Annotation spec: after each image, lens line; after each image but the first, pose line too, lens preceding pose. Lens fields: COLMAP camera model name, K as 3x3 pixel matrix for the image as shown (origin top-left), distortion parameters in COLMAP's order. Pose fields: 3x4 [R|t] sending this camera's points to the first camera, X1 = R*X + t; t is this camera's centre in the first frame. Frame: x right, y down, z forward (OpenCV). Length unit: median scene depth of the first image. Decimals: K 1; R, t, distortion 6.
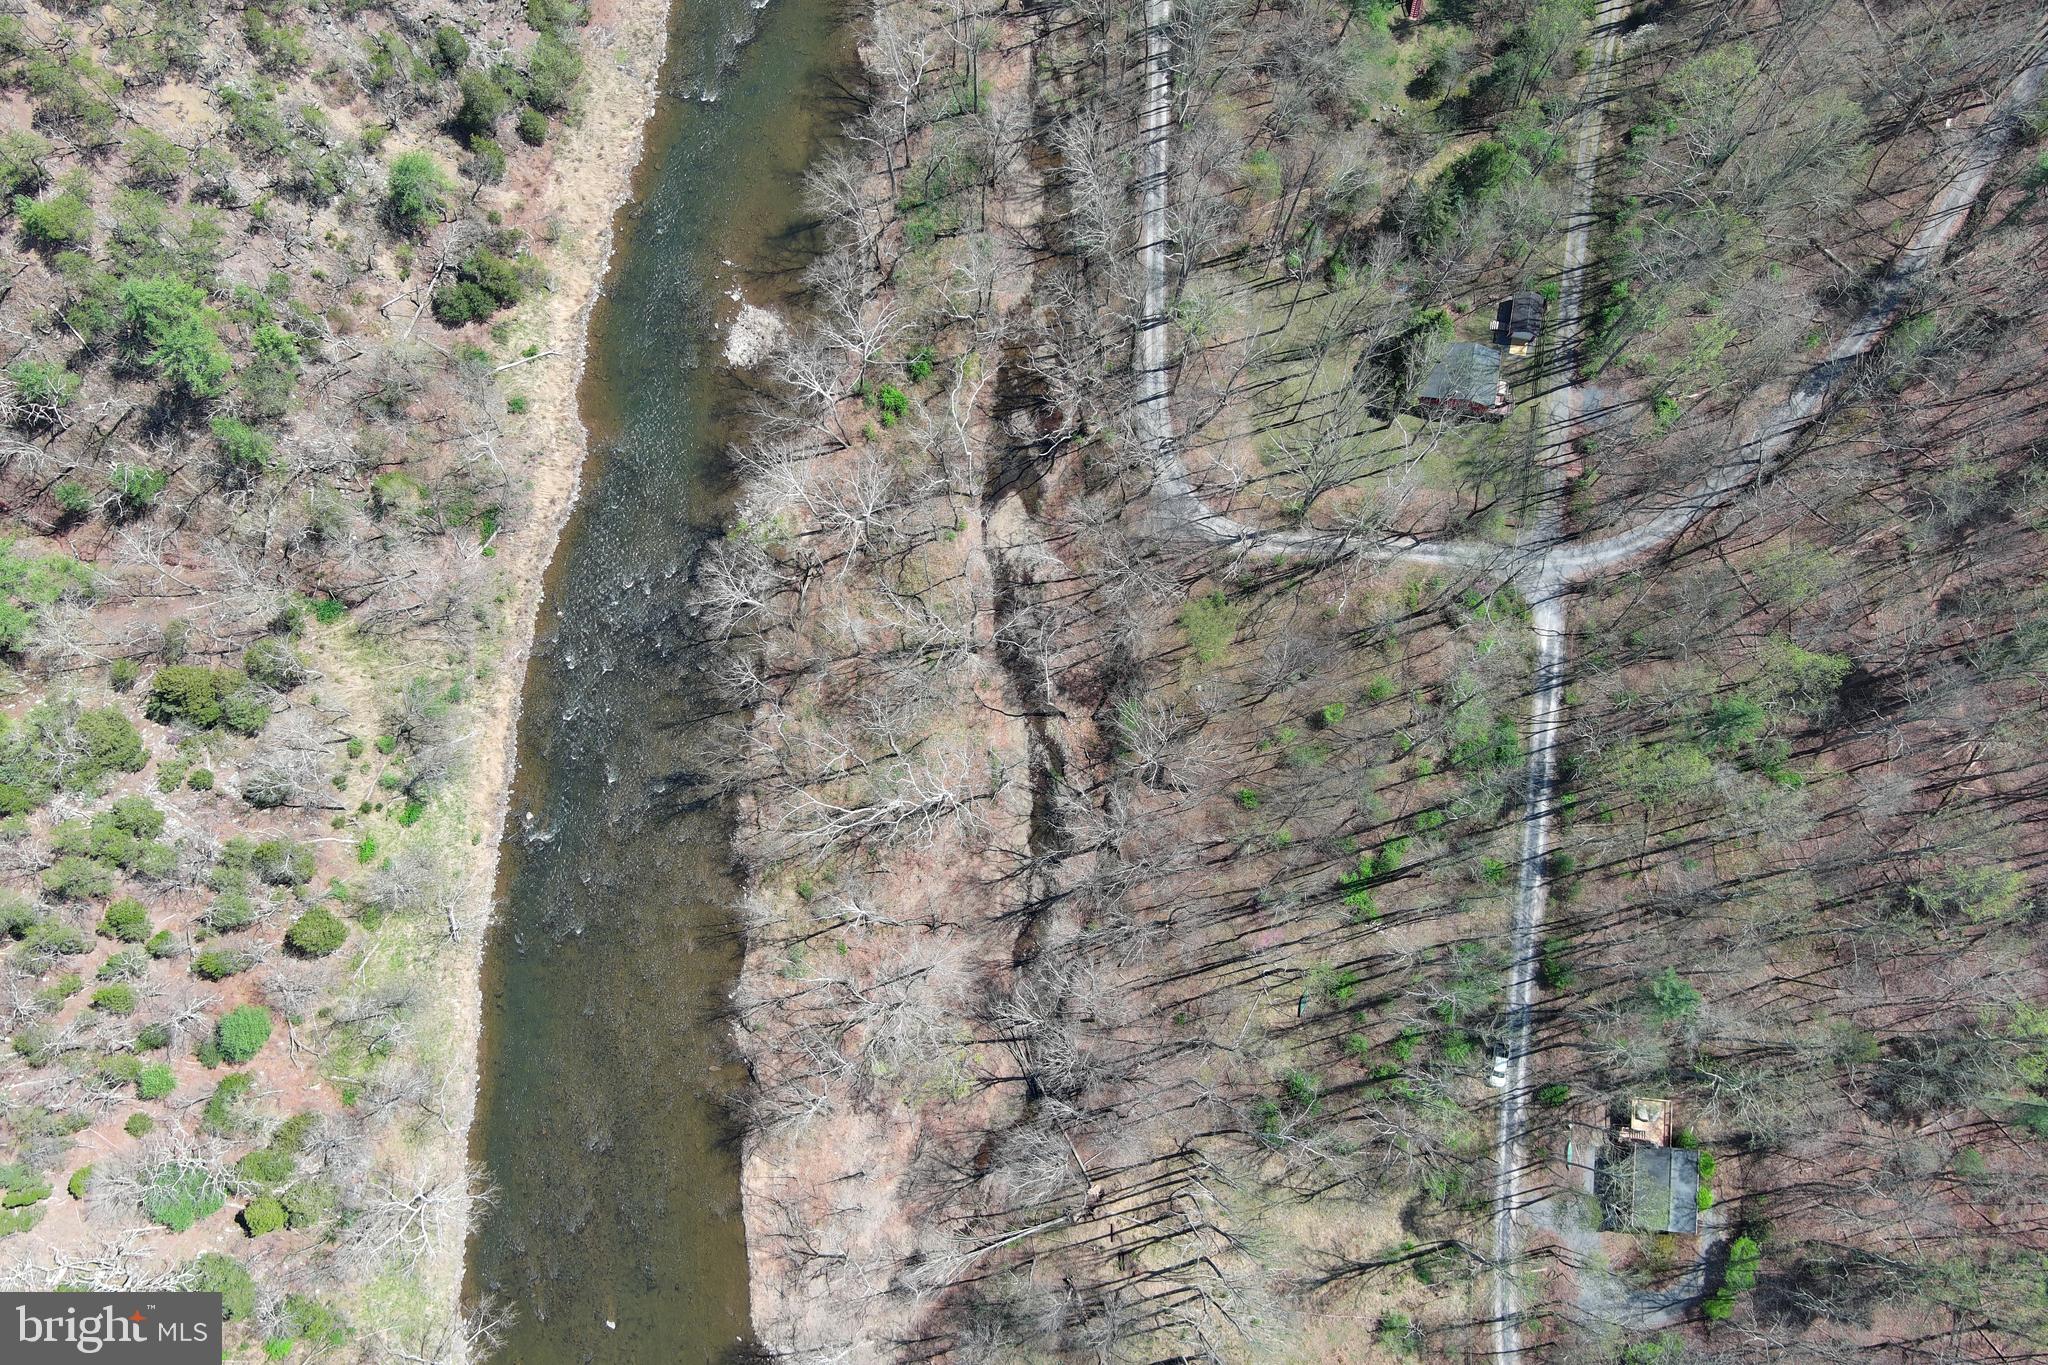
lens RADIAL K [[1582.1, 0, 1020.3], [0, 1582.1, 690.0], [0, 0, 1]] dist [0.022373, -0.016105]
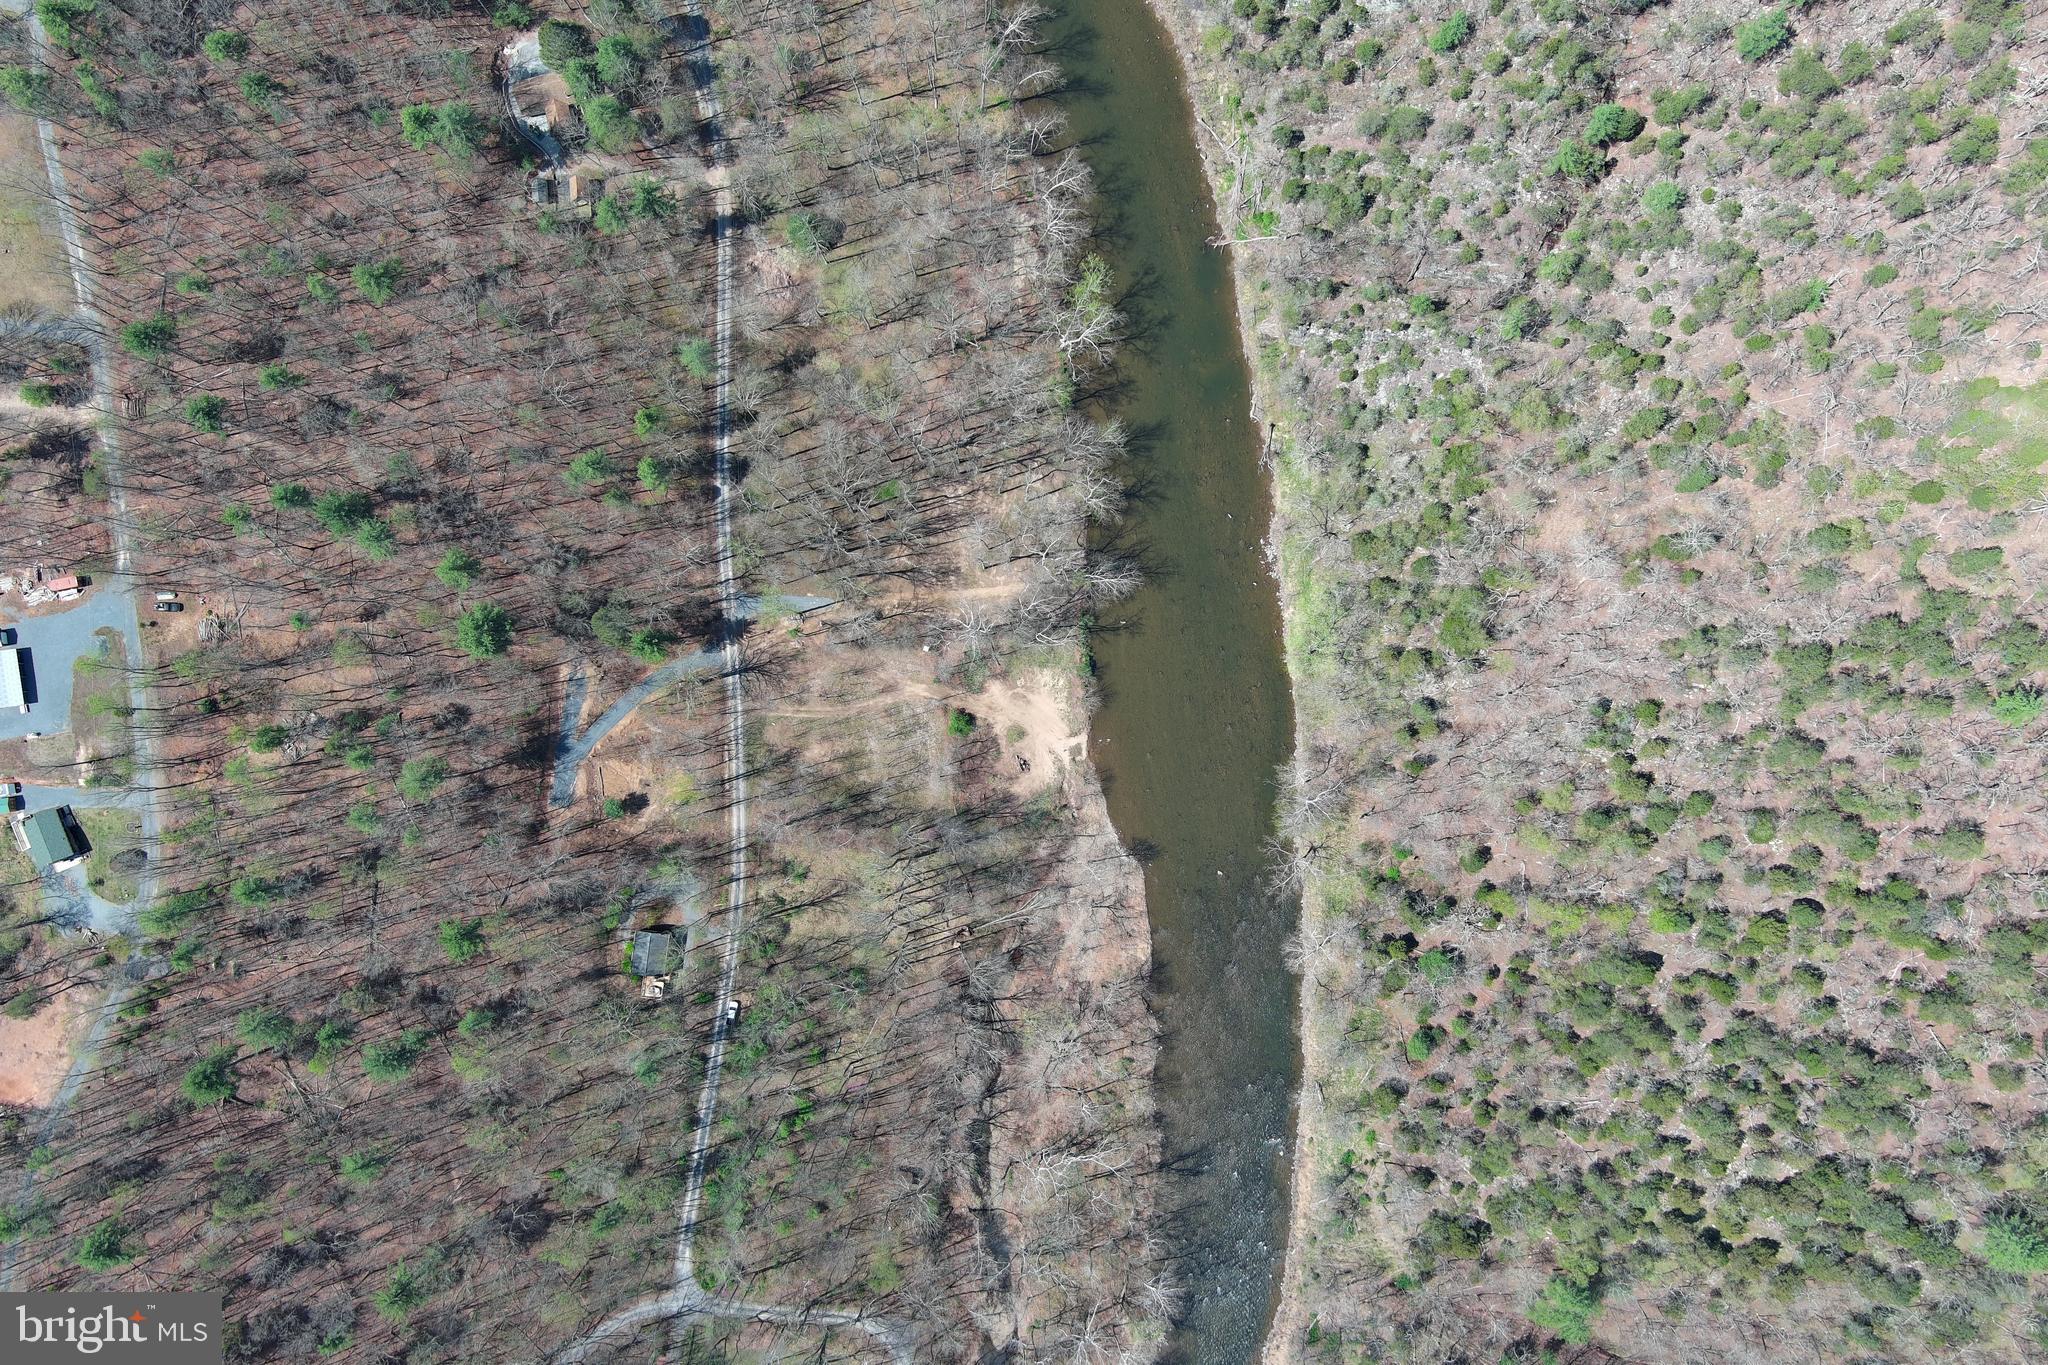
lens RADIAL K [[1580.0, 0, 1020.8], [0, 1580.0, 689.4], [0, 0, 1]] dist [0.042303, -0.060960]
pose [[-0.999903, -0.009229, 0.010456, -0.041183], [0.011212, -0.977813, 0.209178, 0.211475], [0.008294, 0.209275, 0.977822, -0.800930]]
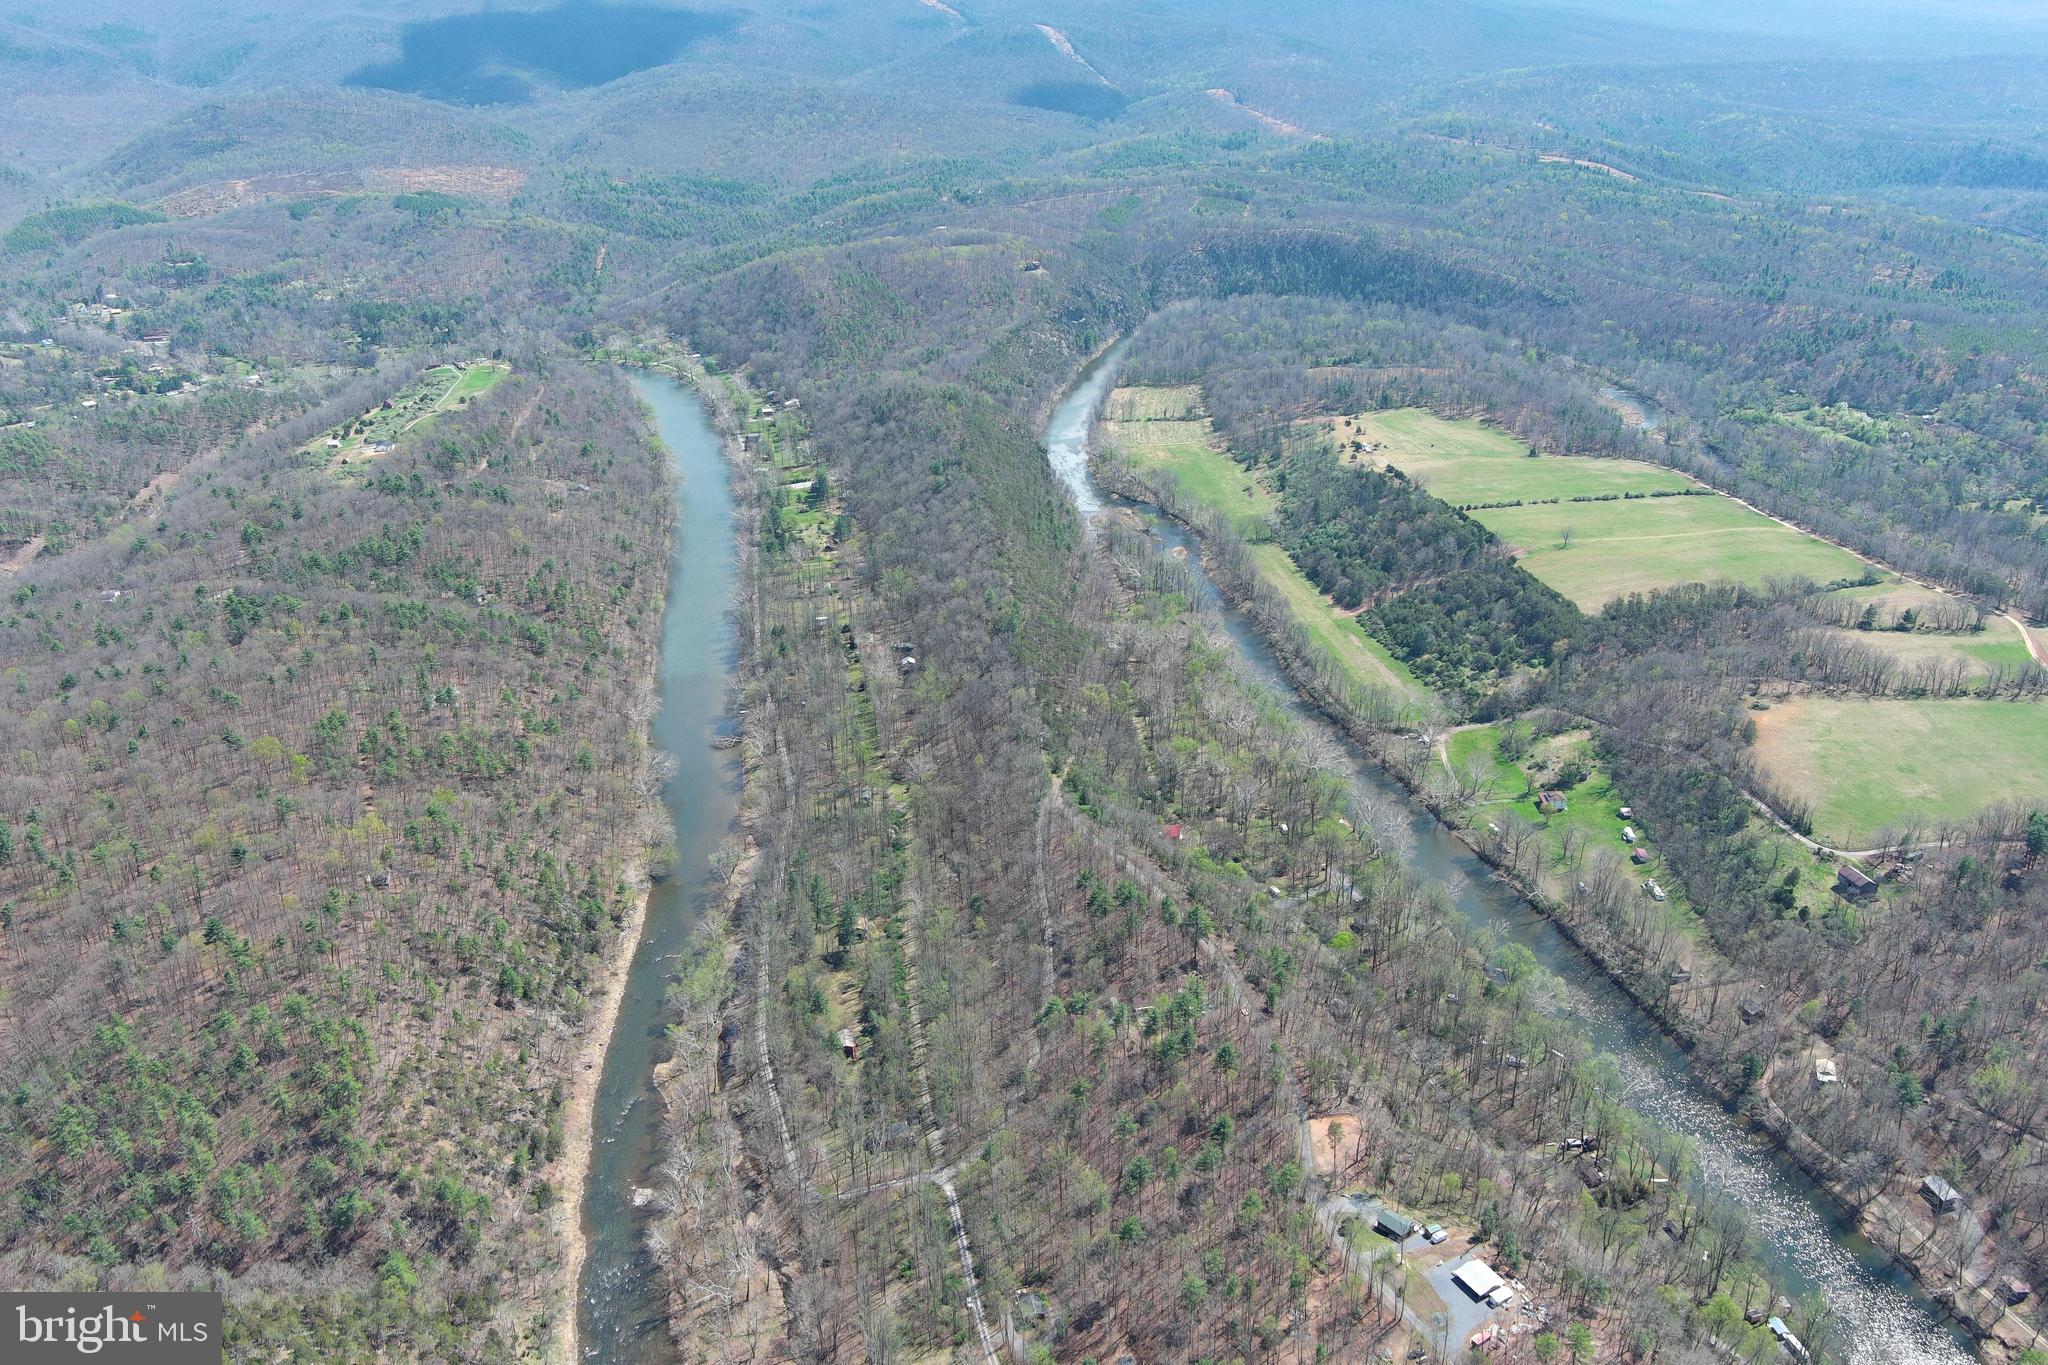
lens RADIAL K [[1580.0, 0, 1020.8], [0, 1580.0, 689.4], [0, 0, 1]] dist [0.042303, -0.060960]
pose [[0.941103, -0.146301, 0.304831, -0.282195], [0.333531, 0.549713, -0.765880, 1.697980], [-0.055520, 0.822442, 0.566132, -1.356785]]
